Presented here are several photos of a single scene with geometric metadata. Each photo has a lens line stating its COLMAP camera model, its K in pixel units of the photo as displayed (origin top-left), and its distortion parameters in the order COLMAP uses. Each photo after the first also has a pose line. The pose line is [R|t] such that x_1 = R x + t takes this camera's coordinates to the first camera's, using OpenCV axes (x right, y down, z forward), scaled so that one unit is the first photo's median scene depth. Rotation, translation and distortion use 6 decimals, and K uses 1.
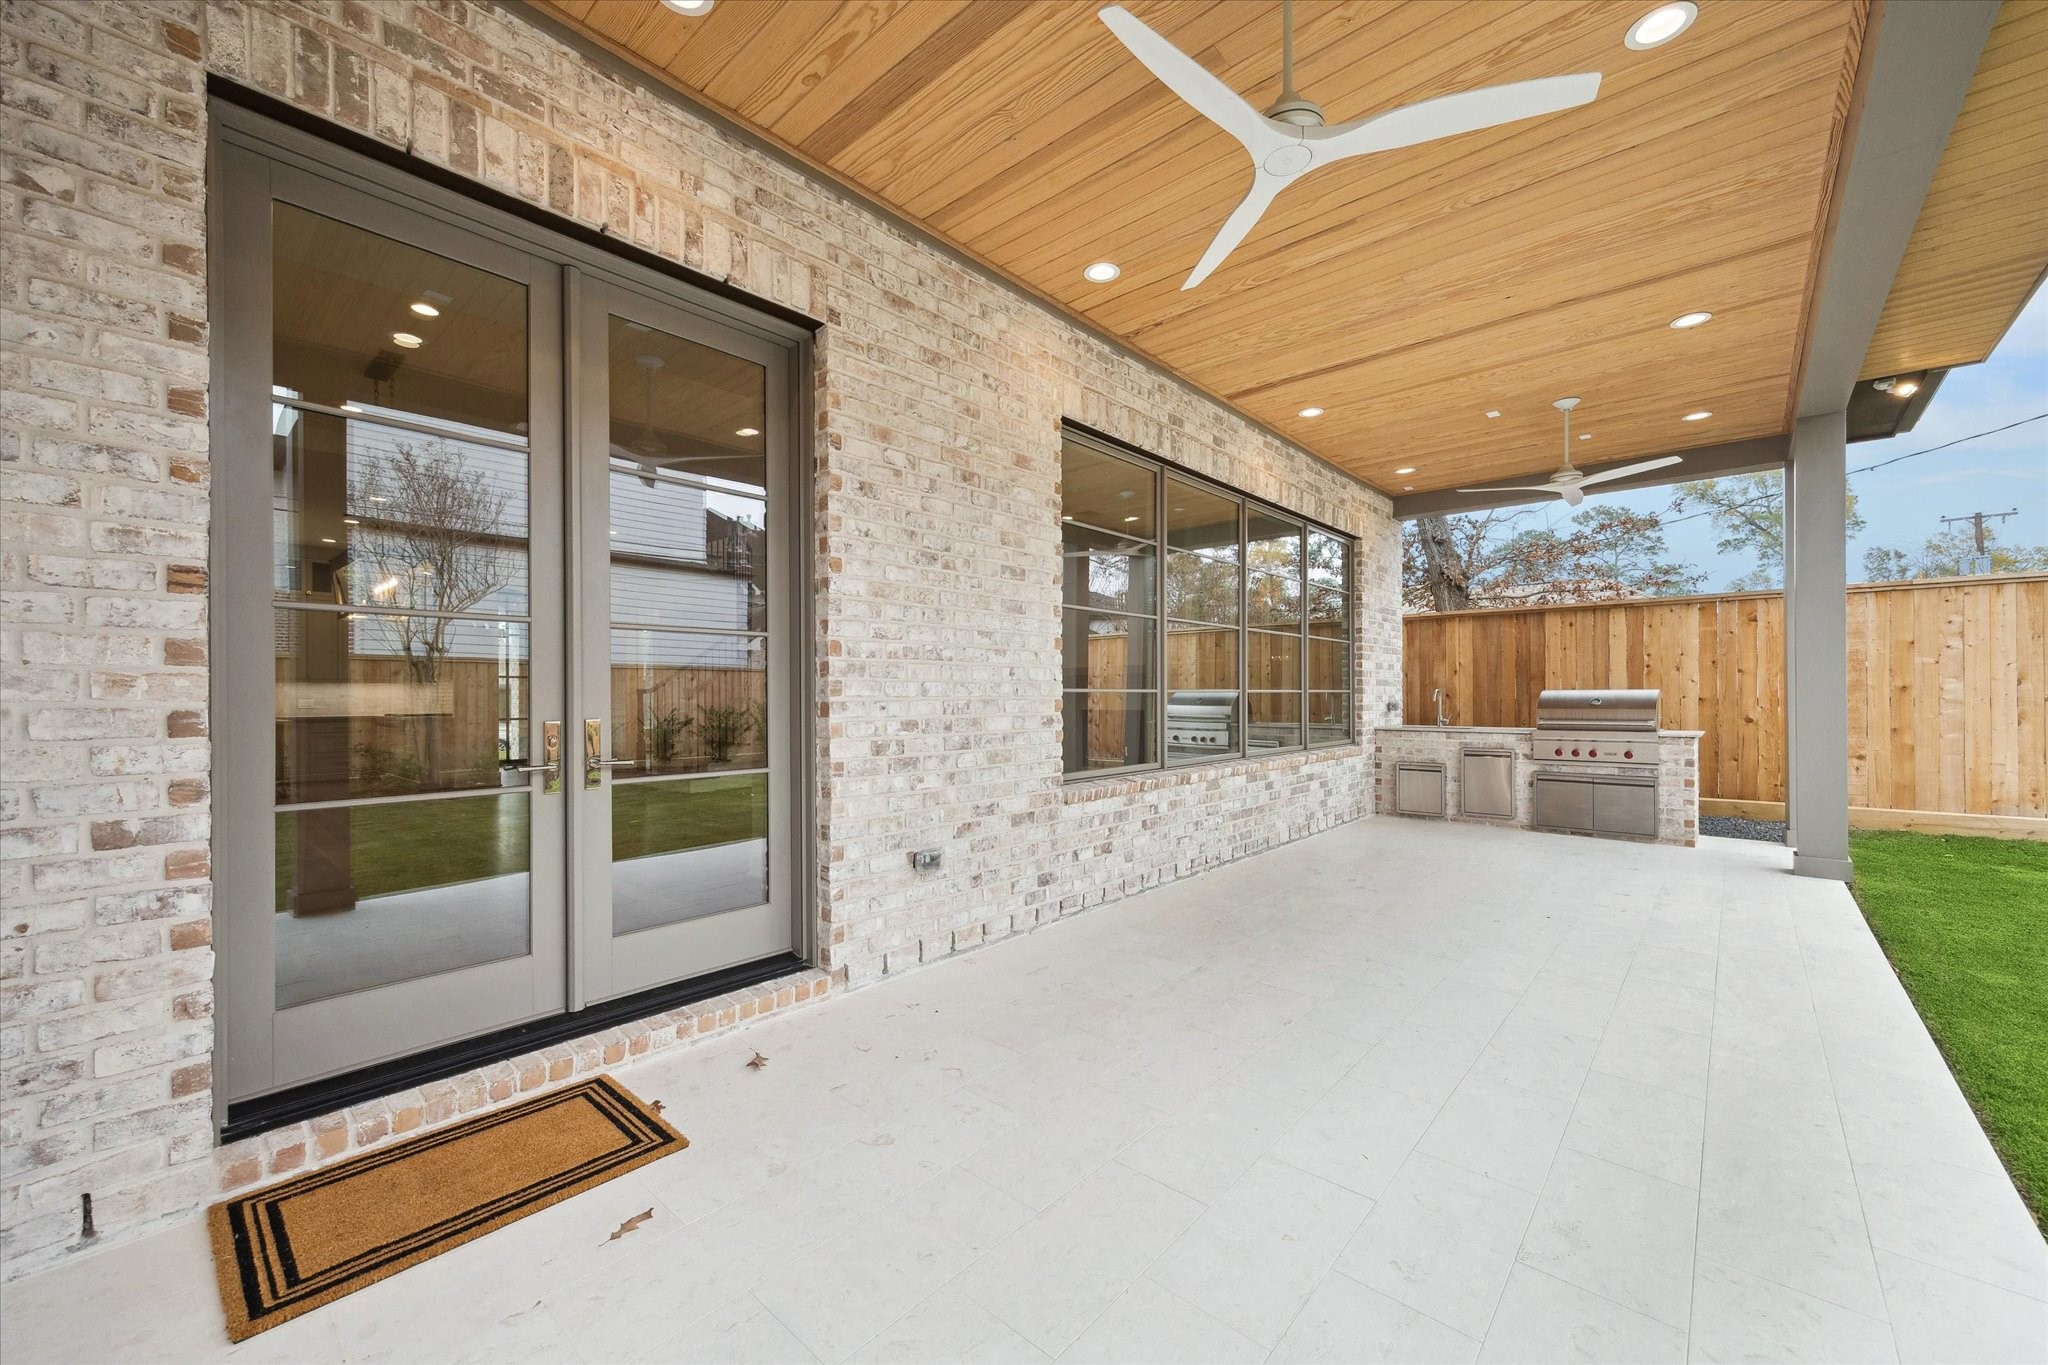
lens RADIAL K [[787.5, 0, 1038.5], [0, 787.5, 685.9], [0, 0, 1]] dist [0.001078, -0.000518]
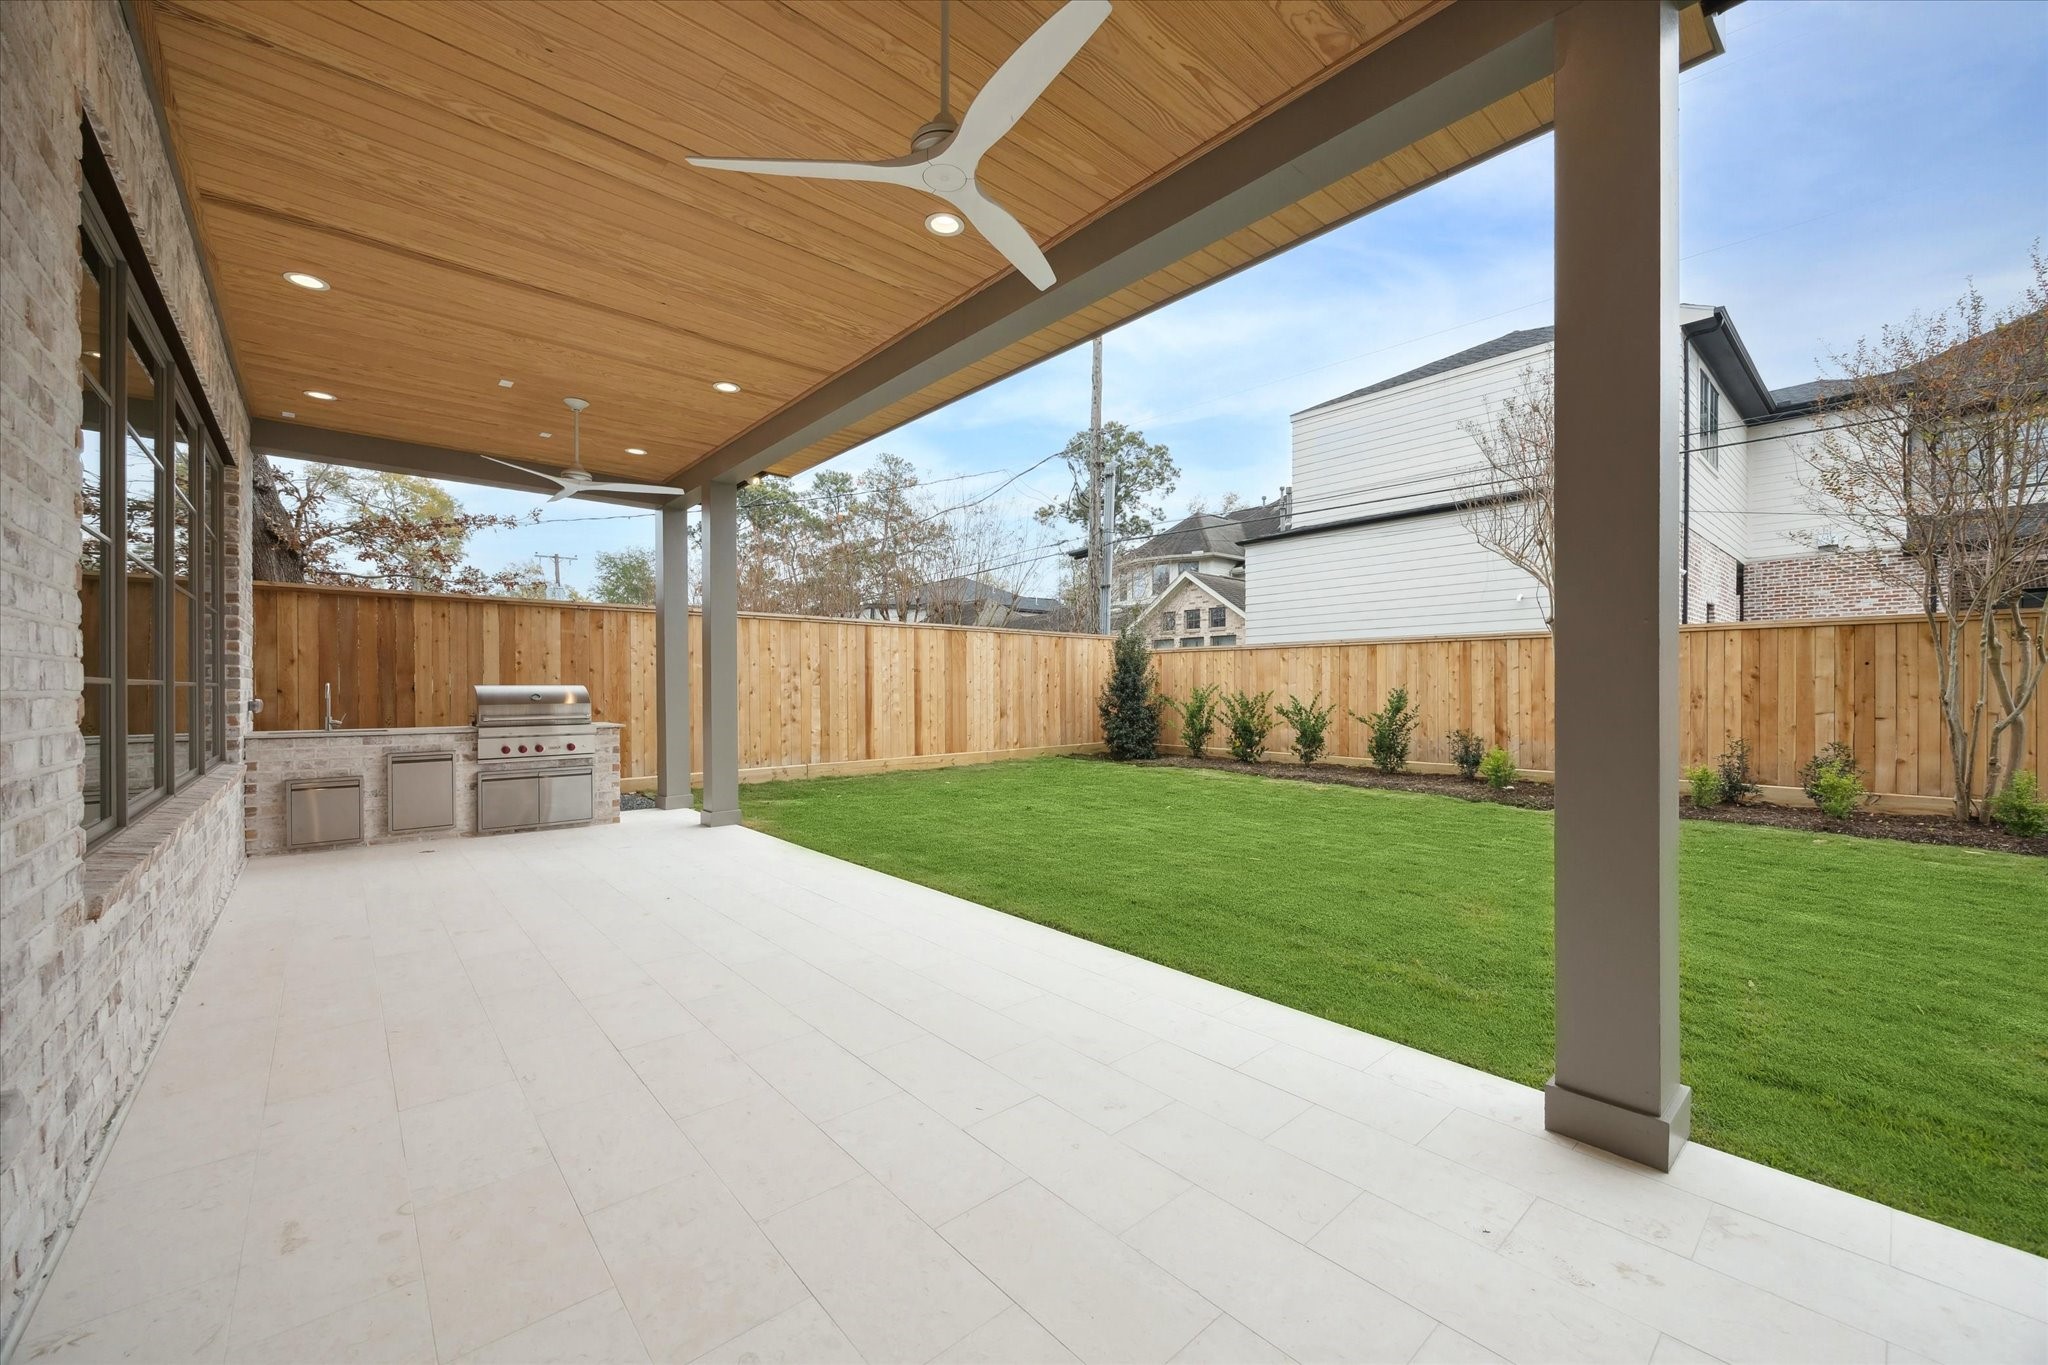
lens RADIAL K [[787.5, 0, 1037.4], [0, 787.5, 686.2], [0, 0, 1]] dist [0.001078, -0.000518]
pose [[0.125478, 0.005567, 0.992081, -0.203770], [-0.012080, 0.999919, -0.004083, 0.002085], [-0.992023, -0.011472, 0.125535, 0.218129]]
